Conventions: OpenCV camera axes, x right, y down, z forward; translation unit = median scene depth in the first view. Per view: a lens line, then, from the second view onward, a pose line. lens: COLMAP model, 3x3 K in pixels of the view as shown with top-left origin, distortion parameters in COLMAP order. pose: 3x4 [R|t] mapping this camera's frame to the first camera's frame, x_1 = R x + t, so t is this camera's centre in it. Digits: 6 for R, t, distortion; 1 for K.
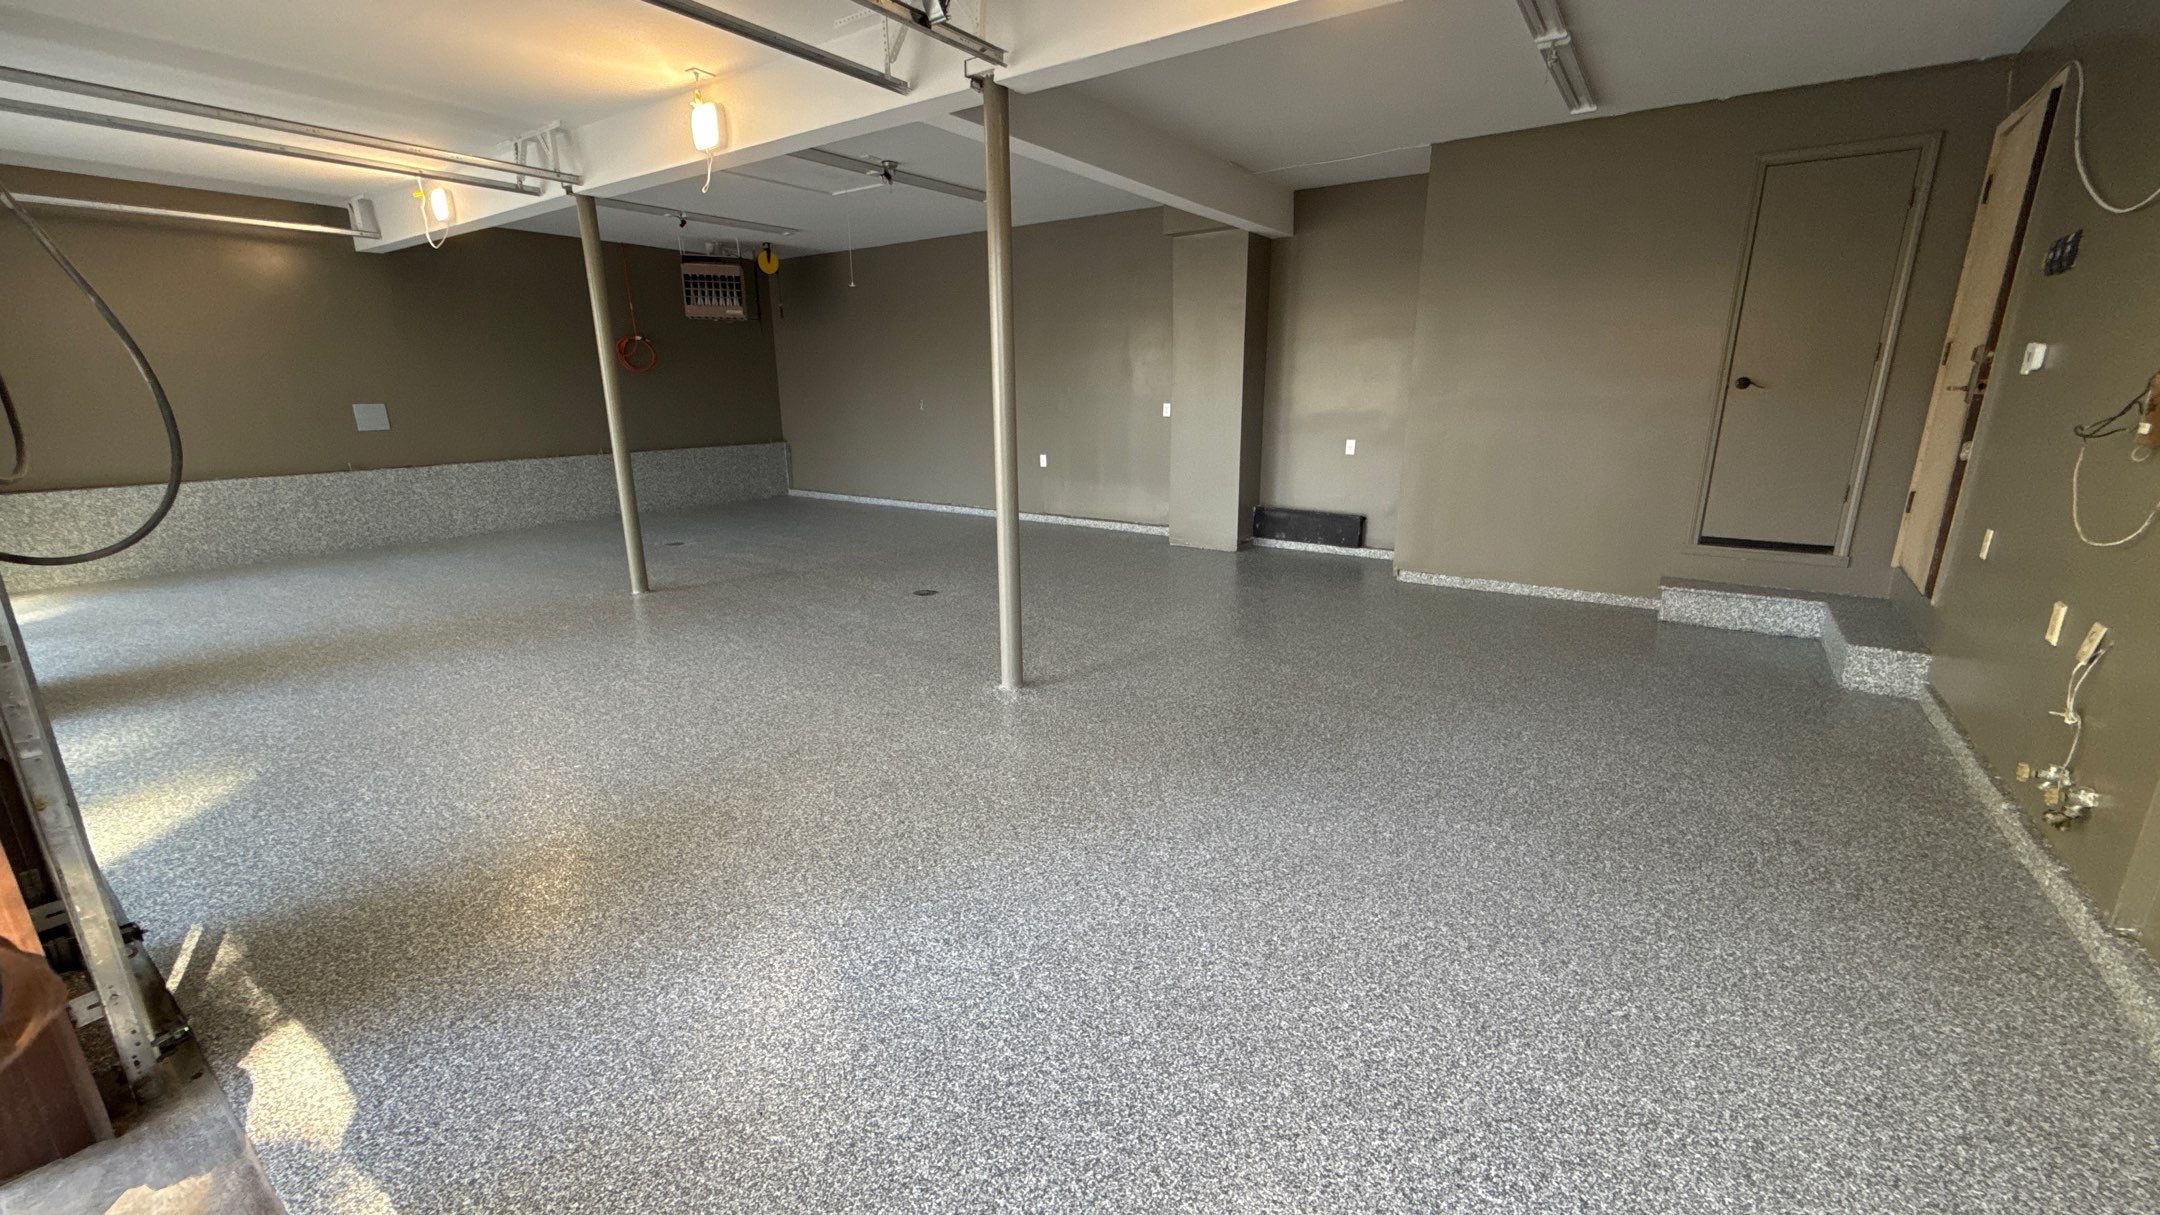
lens RADIAL K [[855.2, 0, 1078.2], [0, 855.2, 610.4], [0, 0, 1]] dist [0.000402, 0.000036]
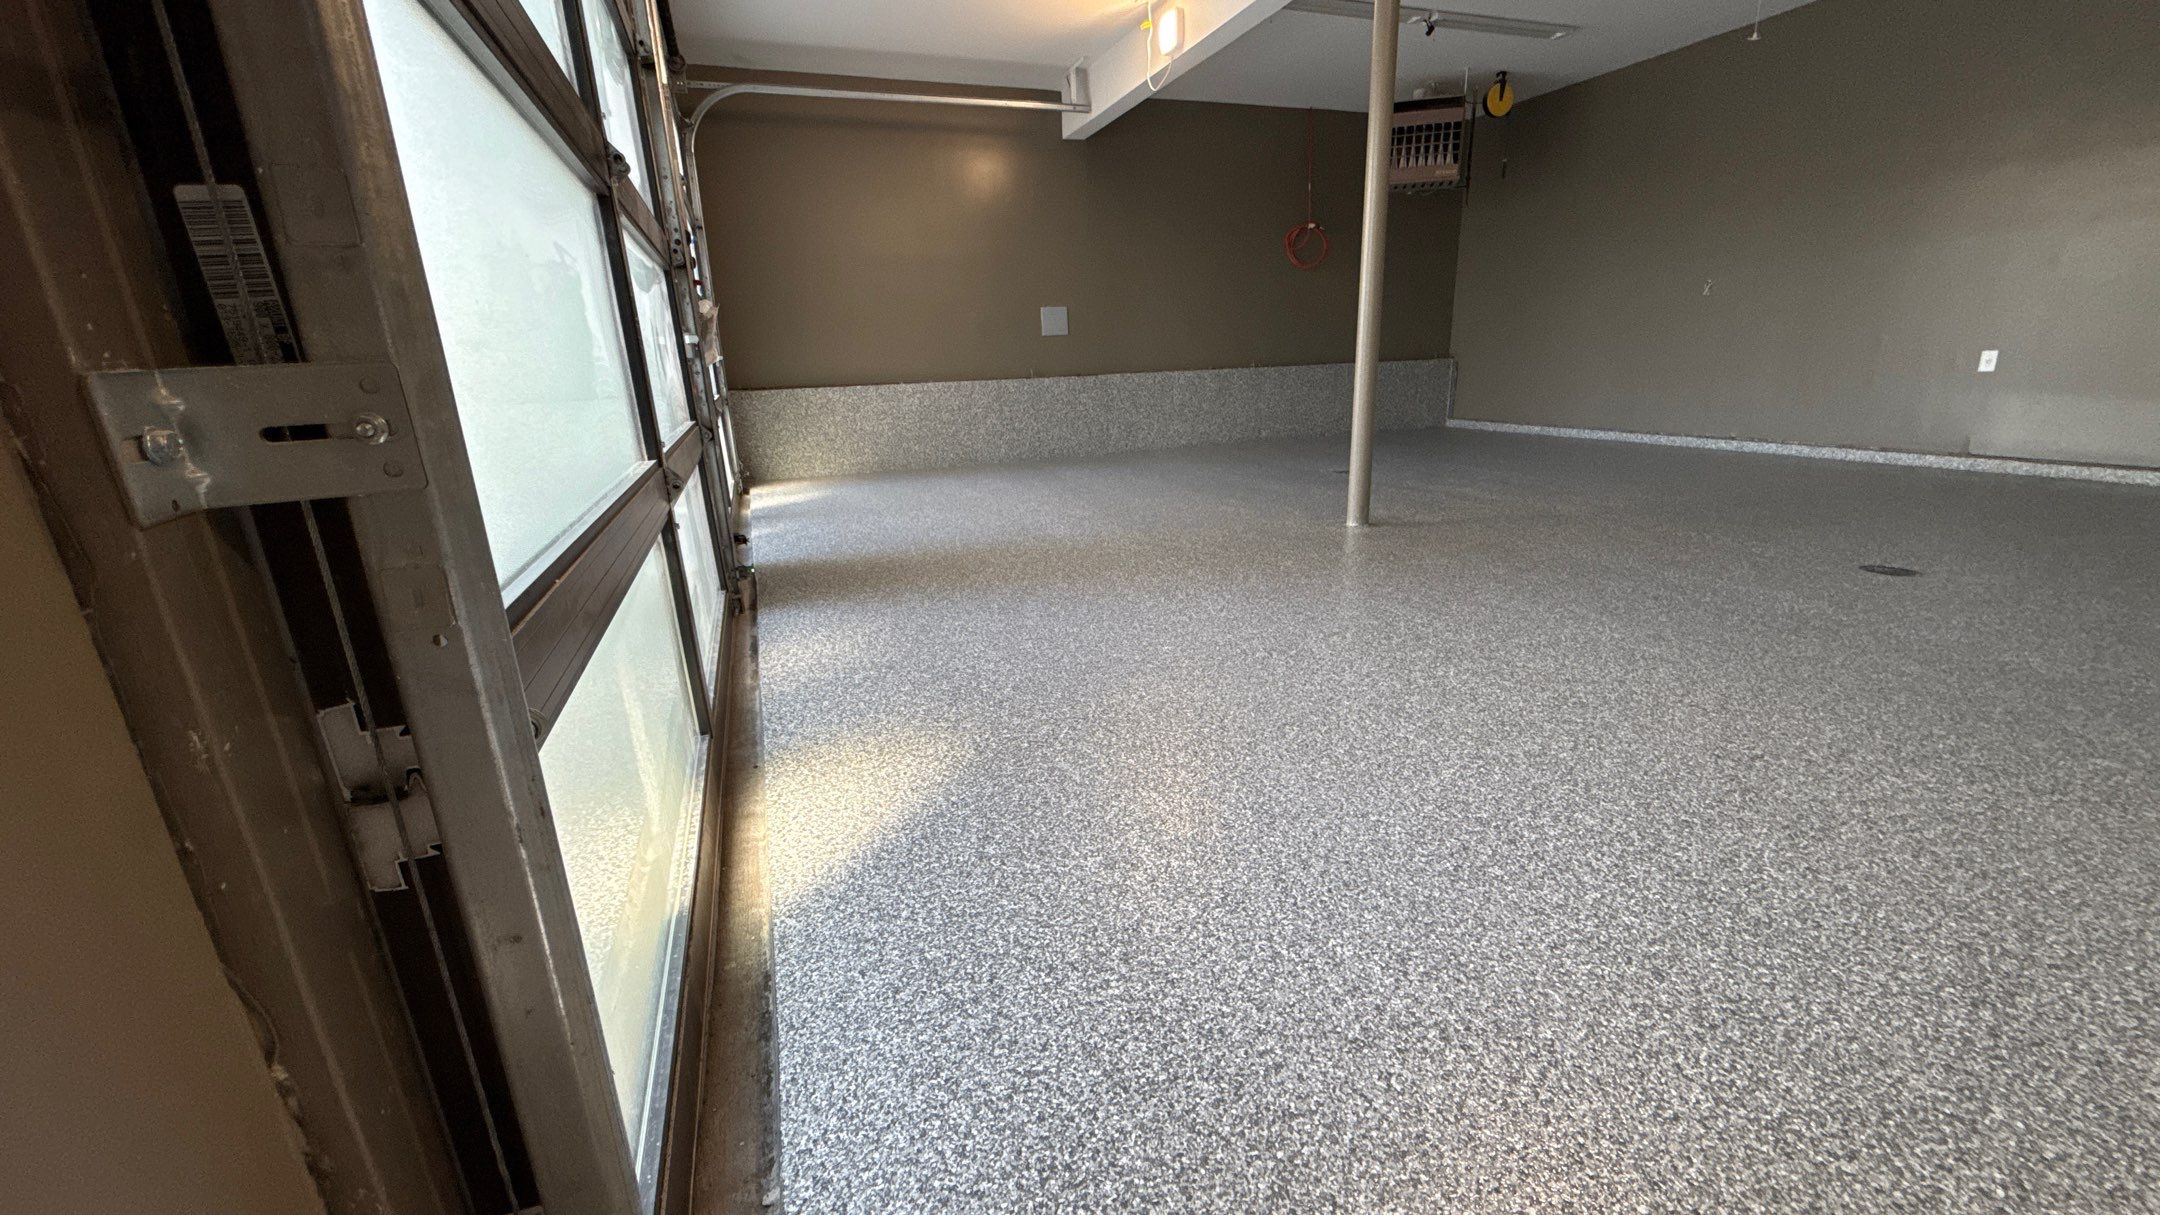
lens RADIAL K [[855.2, 0, 1081.1], [0, 855.2, 610.1], [0, 0, 1]] dist [0.000402, 0.000036]
pose [[0.828111, 0.137370, -0.543472, -0.415074], [-0.113311, 0.990516, 0.077710, 0.026583], [0.548993, -0.002771, 0.835822, 0.380868]]
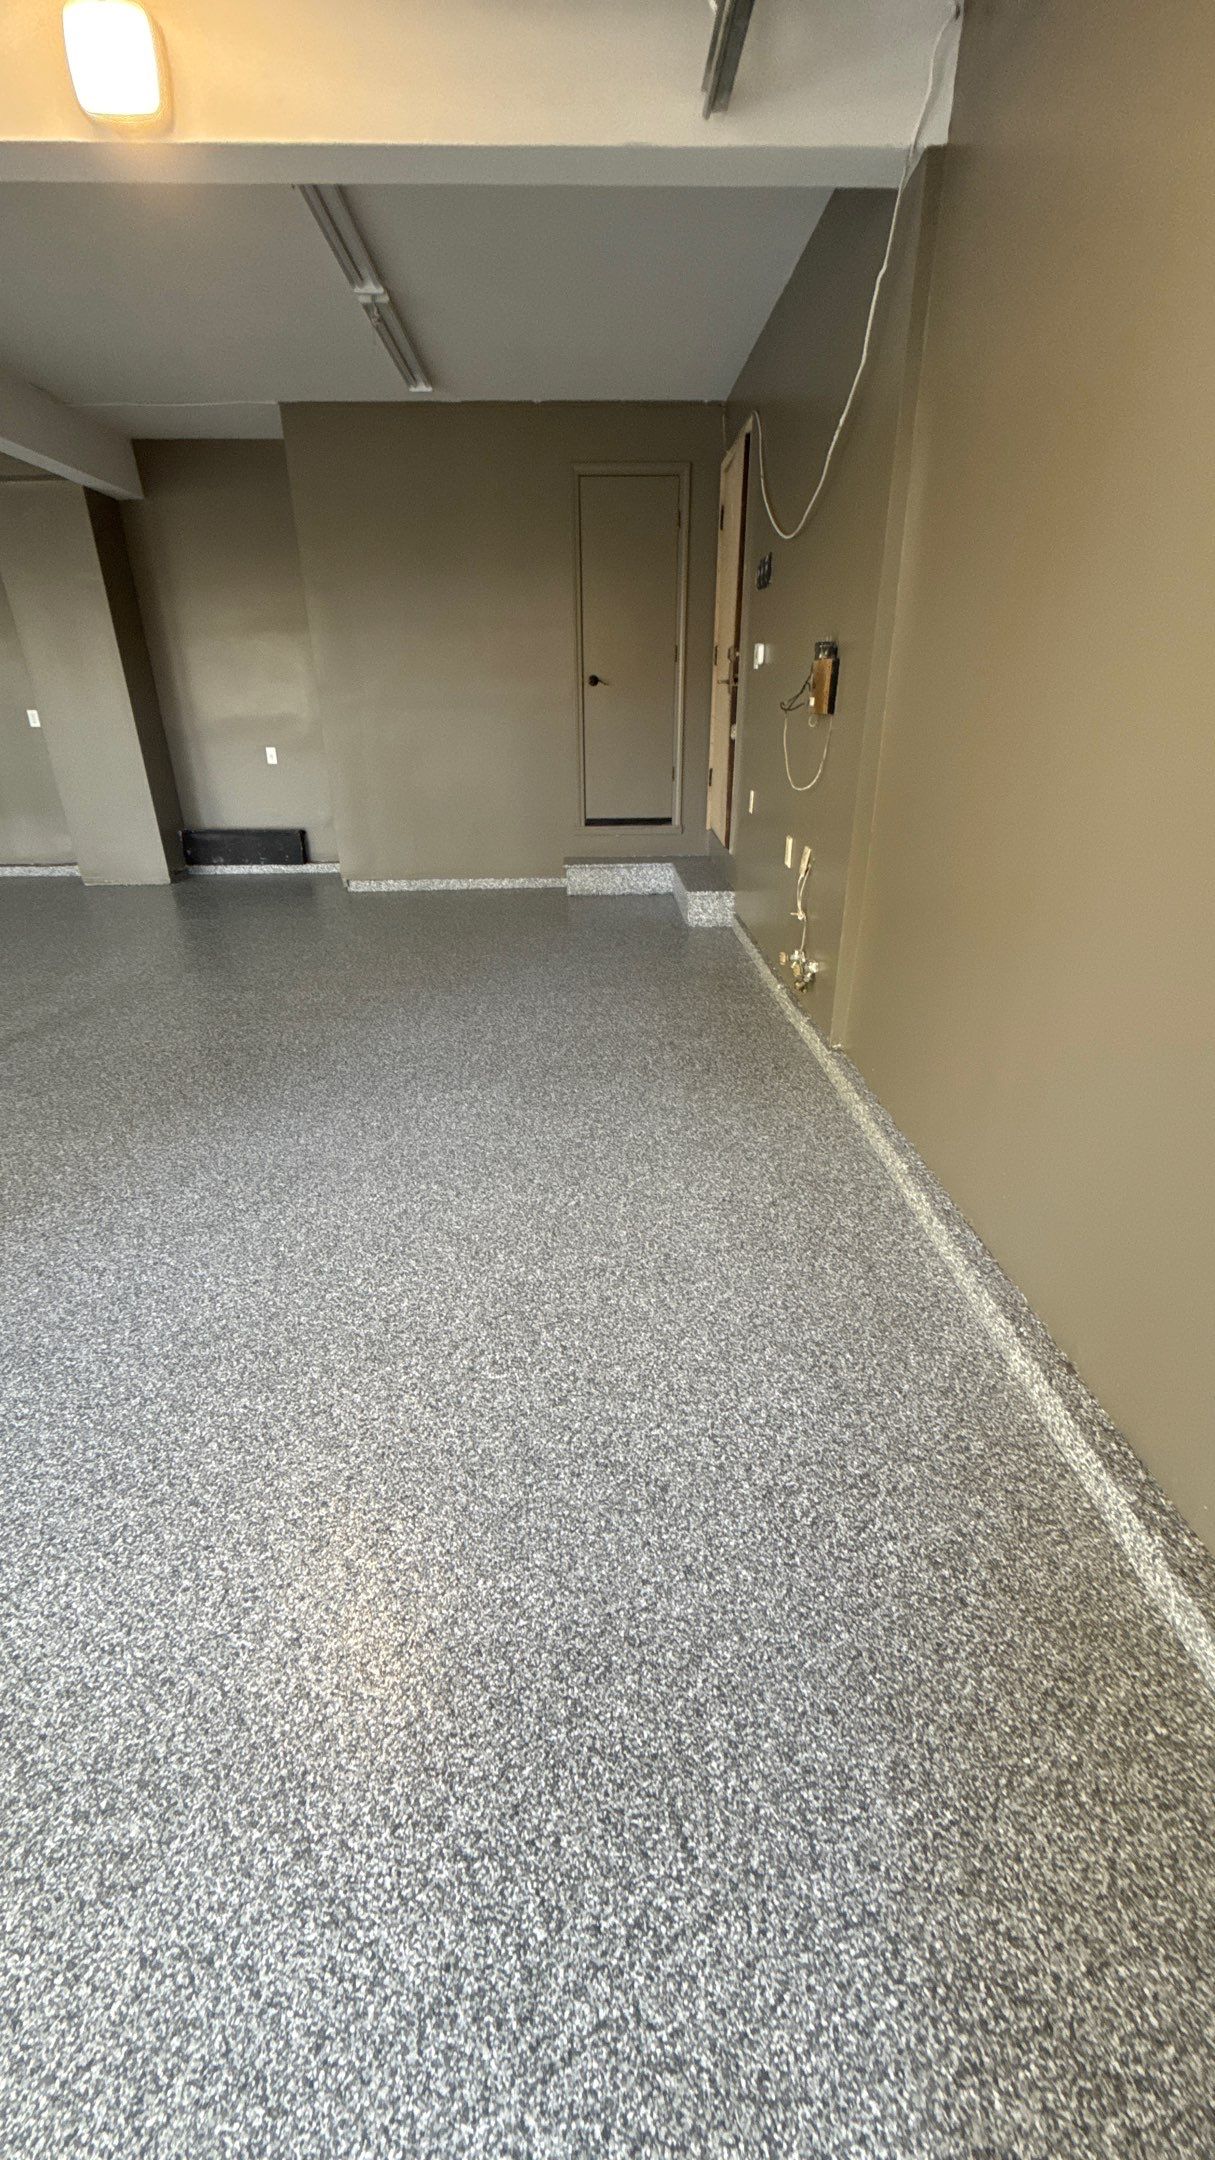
lens RADIAL K [[855.2, 0, 602.6], [0, 855.2, 1080.3], [0, 0, 1]] dist [0.000402, 0.000036]
pose [[0.802829, -0.246466, 0.542881, 0.019071], [0.155696, 0.965627, 0.208143, 0.022620], [-0.575520, -0.082579, 0.813607, -0.004618]]
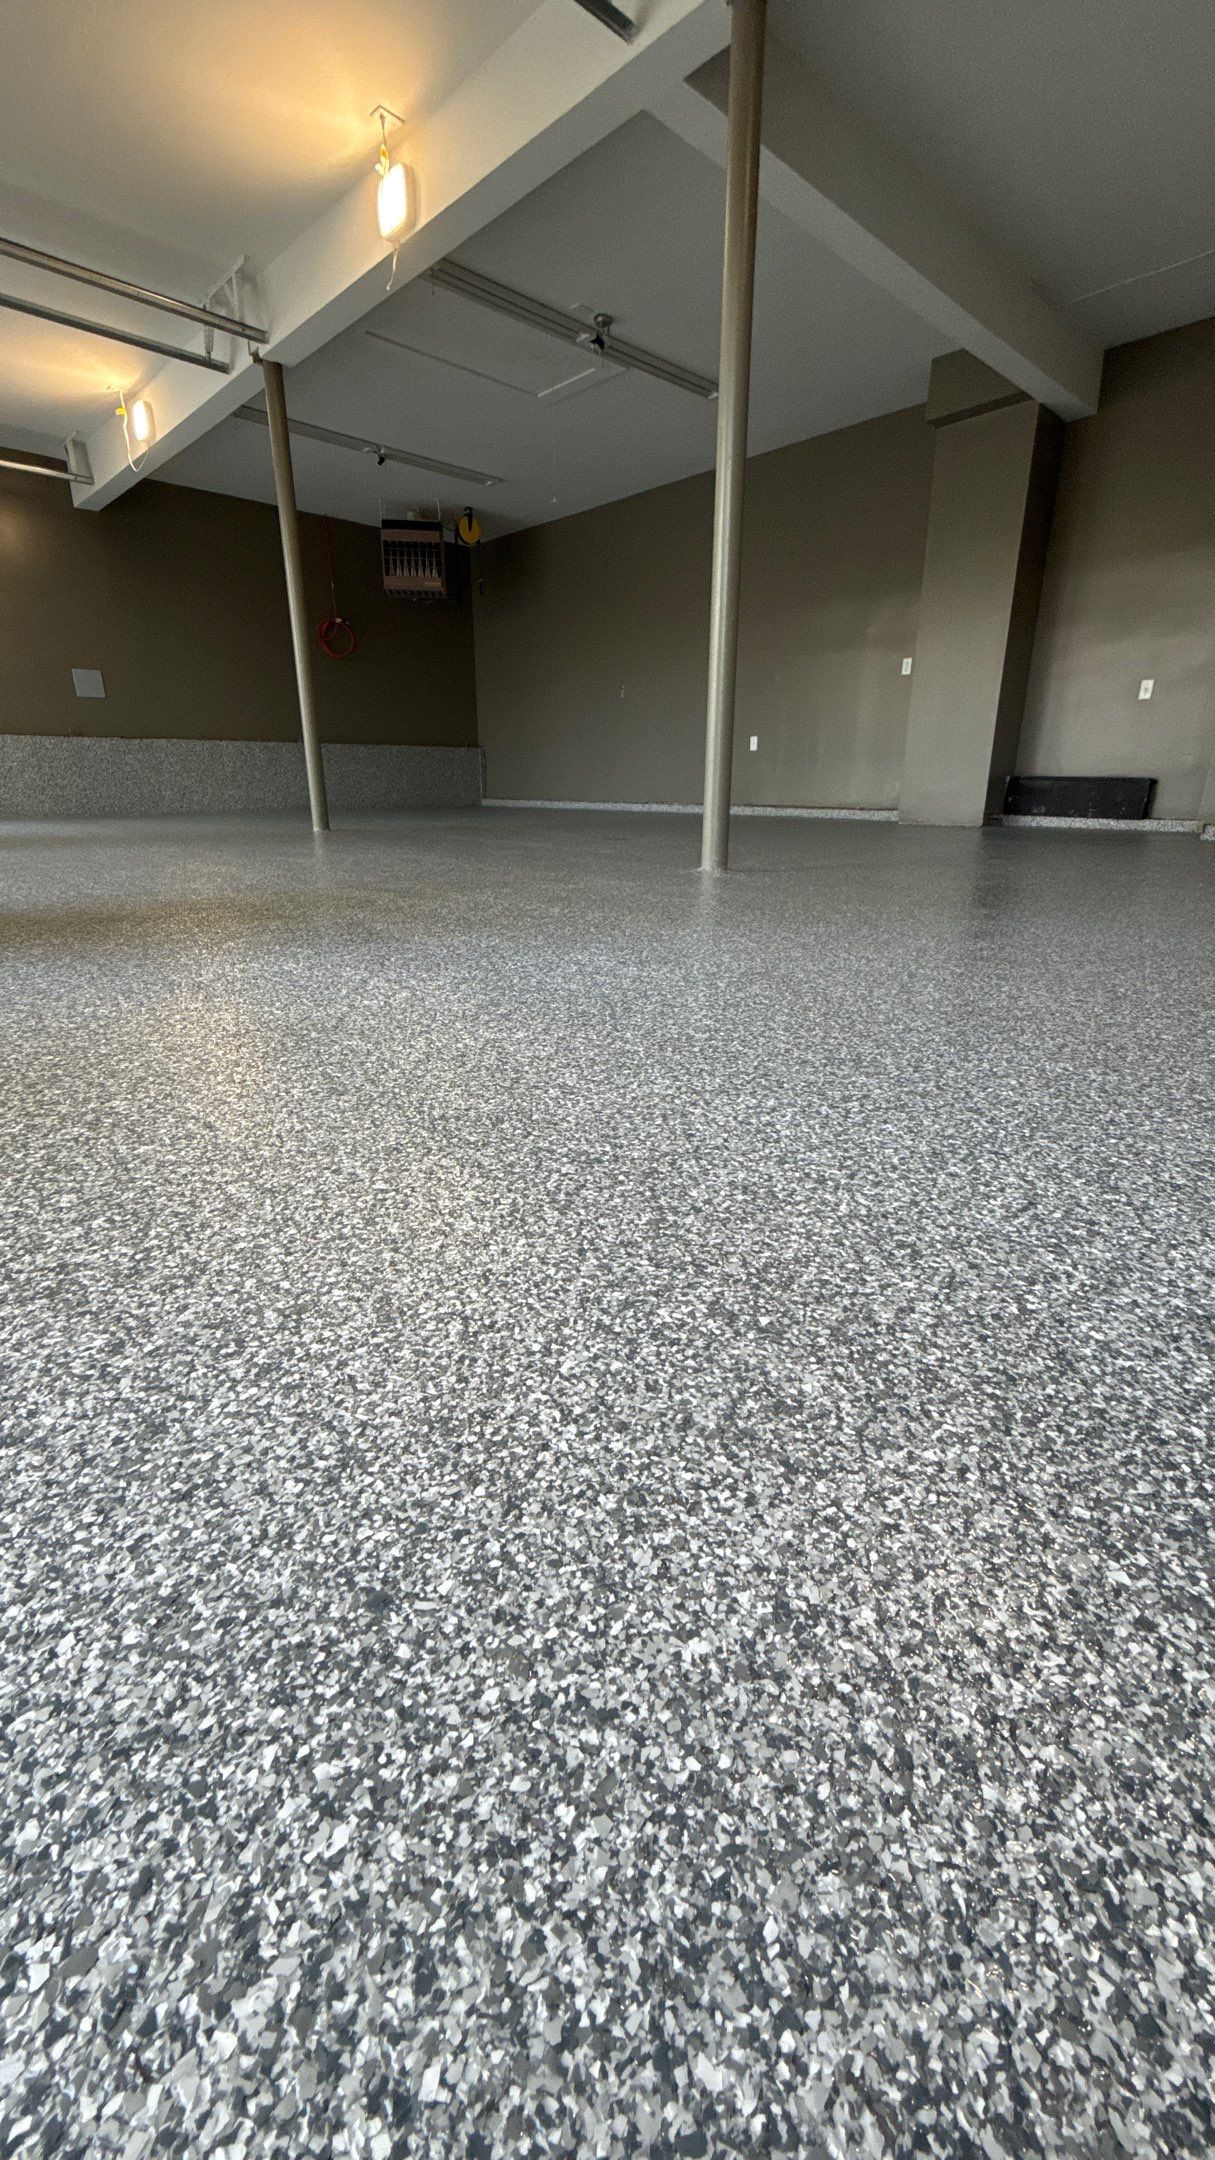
lens RADIAL K [[855.2, 0, 605.5], [0, 855.2, 1079.6], [0, 0, 1]] dist [0.000402, 0.000036]
pose [[0.981299, 0.070038, -0.179296, -0.016477], [-0.055493, 0.994843, 0.084898, 0.210687], [0.184317, -0.073361, 0.980125, 0.144685]]
